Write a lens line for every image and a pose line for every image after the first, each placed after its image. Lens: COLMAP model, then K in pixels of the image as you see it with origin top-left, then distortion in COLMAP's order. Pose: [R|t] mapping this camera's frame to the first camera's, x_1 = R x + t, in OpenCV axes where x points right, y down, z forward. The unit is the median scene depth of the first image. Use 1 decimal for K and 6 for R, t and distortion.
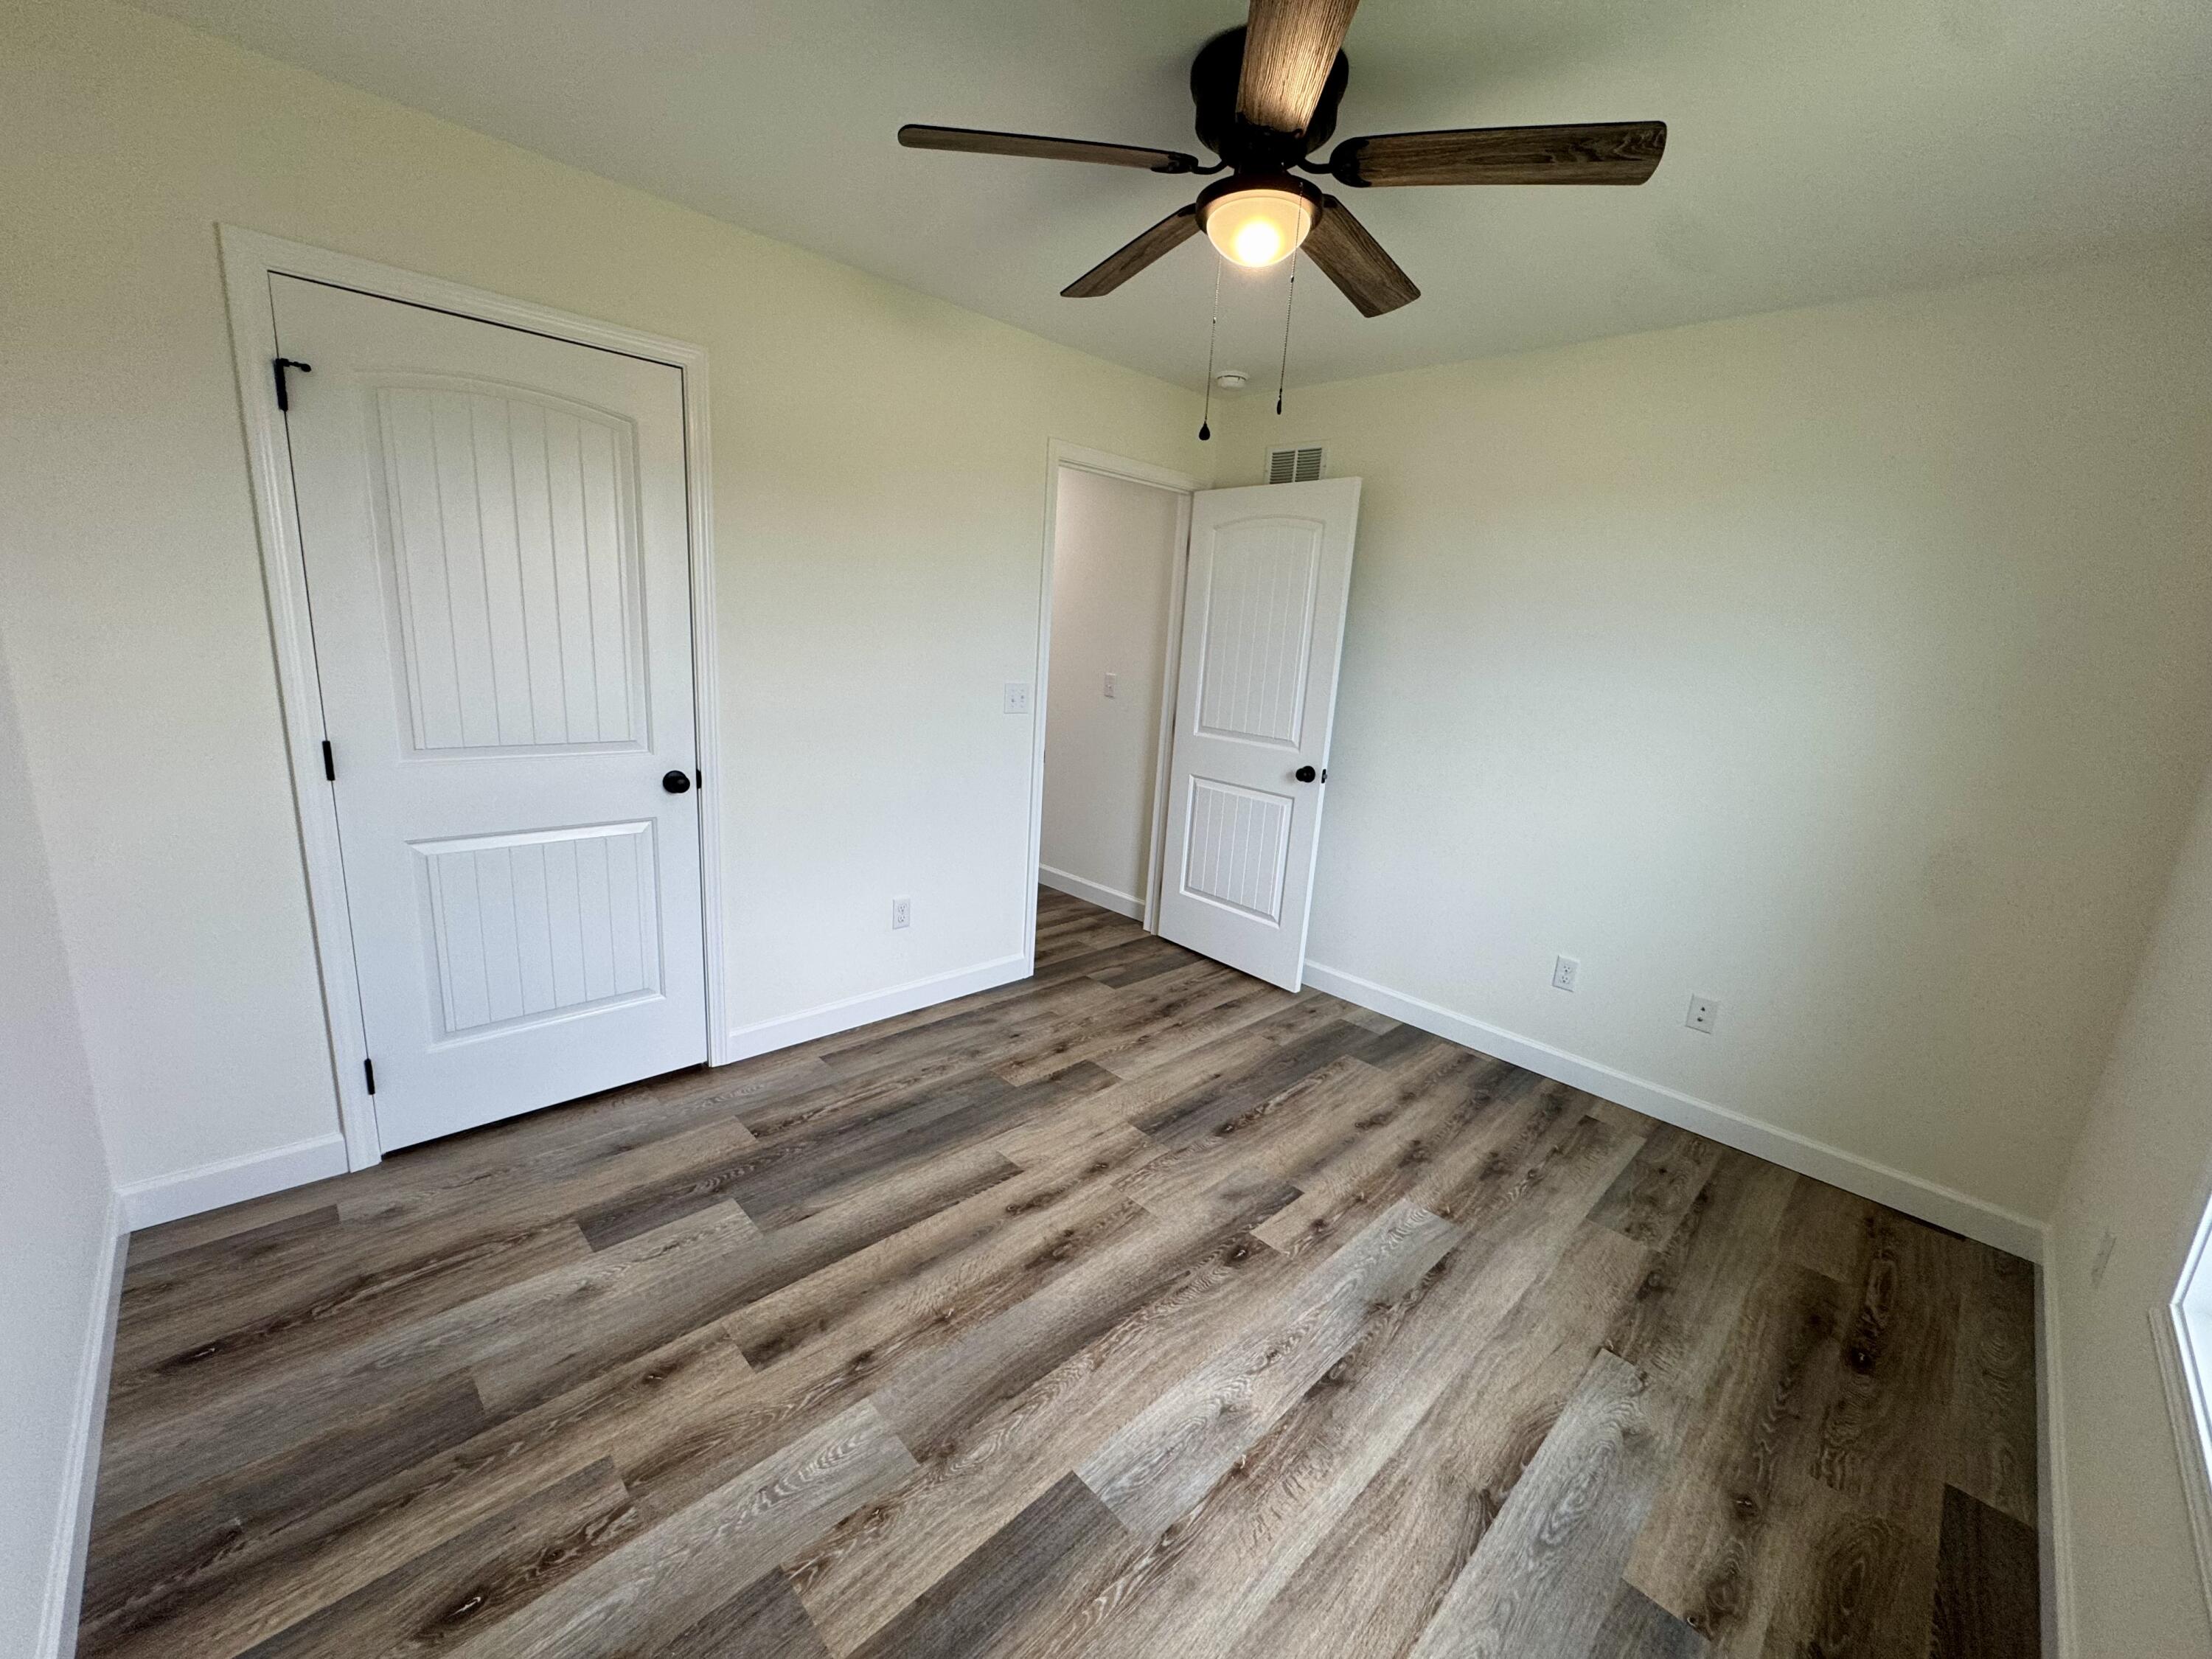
lens RADIAL K [[882.3, 0, 1106.6], [0, 882.3, 825.6], [0, 0, 1]] dist [-0.002475, 0.000200]
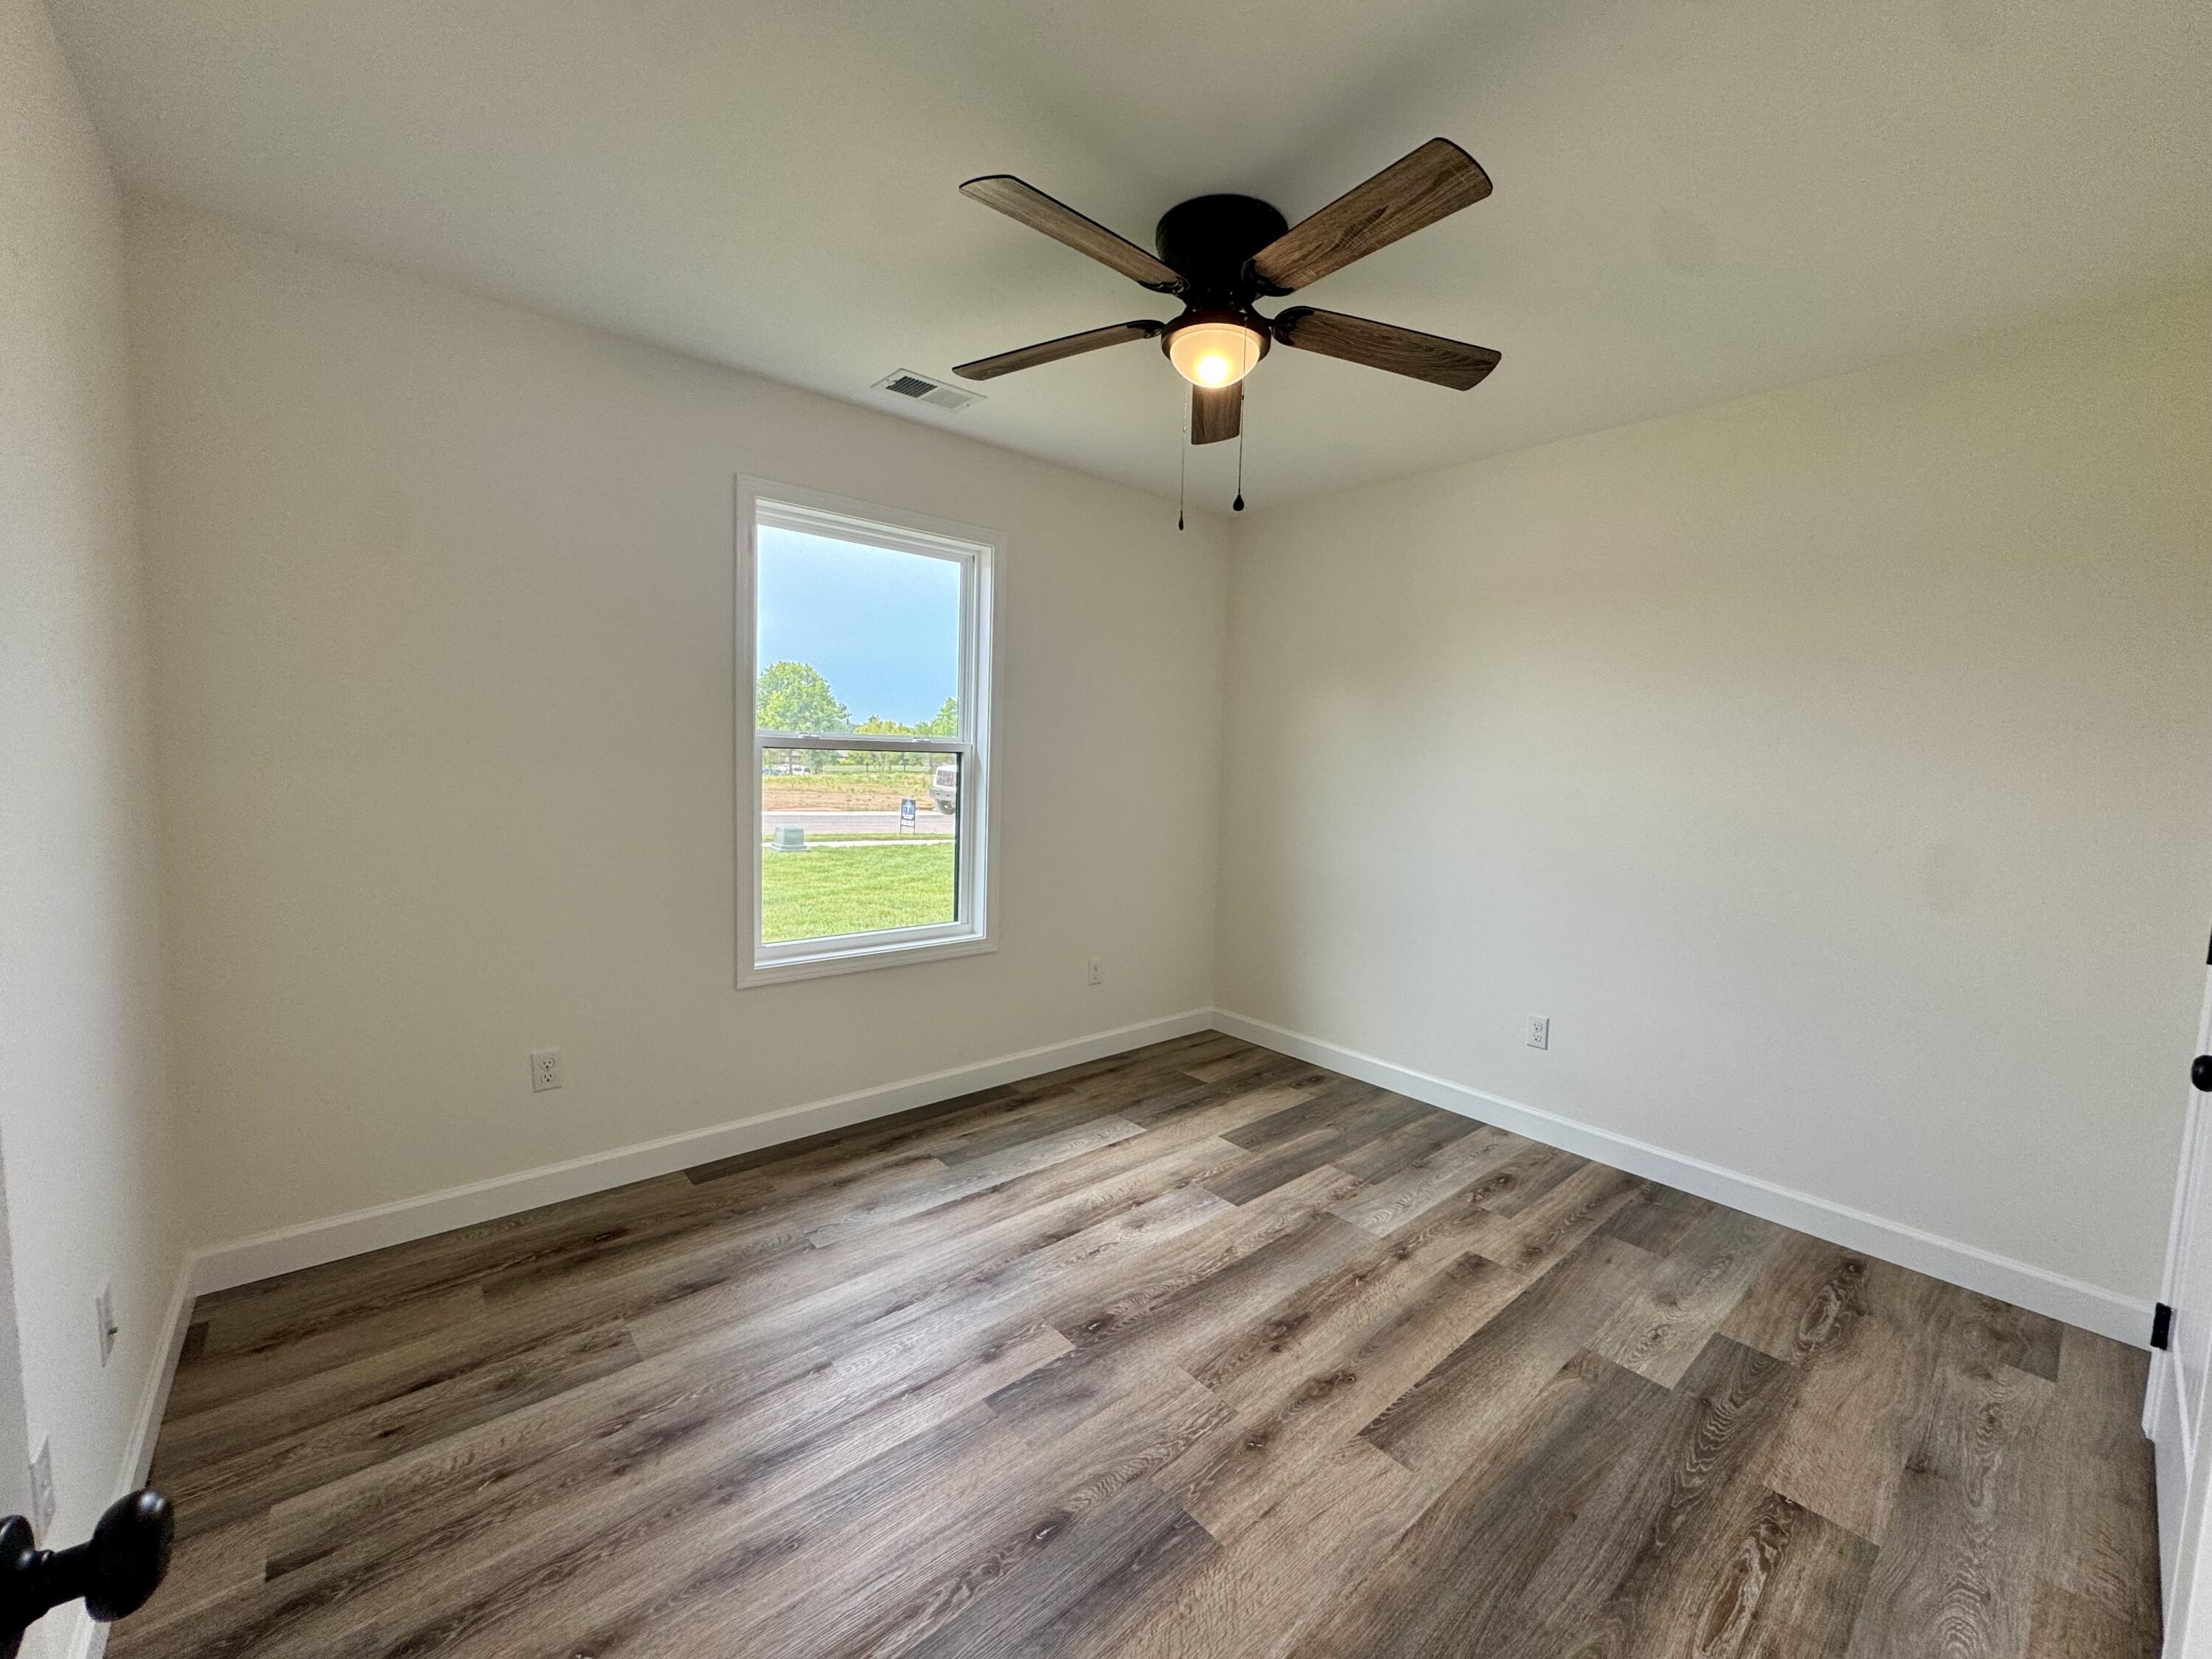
lens RADIAL K [[882.3, 0, 1106.6], [0, 882.3, 825.6], [0, 0, 1]] dist [-0.002475, 0.000200]
pose [[-0.993452, -0.102187, 0.051107, 0.155558], [-0.081933, 0.948924, 0.304682, -0.356455], [-0.079631, 0.298499, -0.951082, 1.881020]]
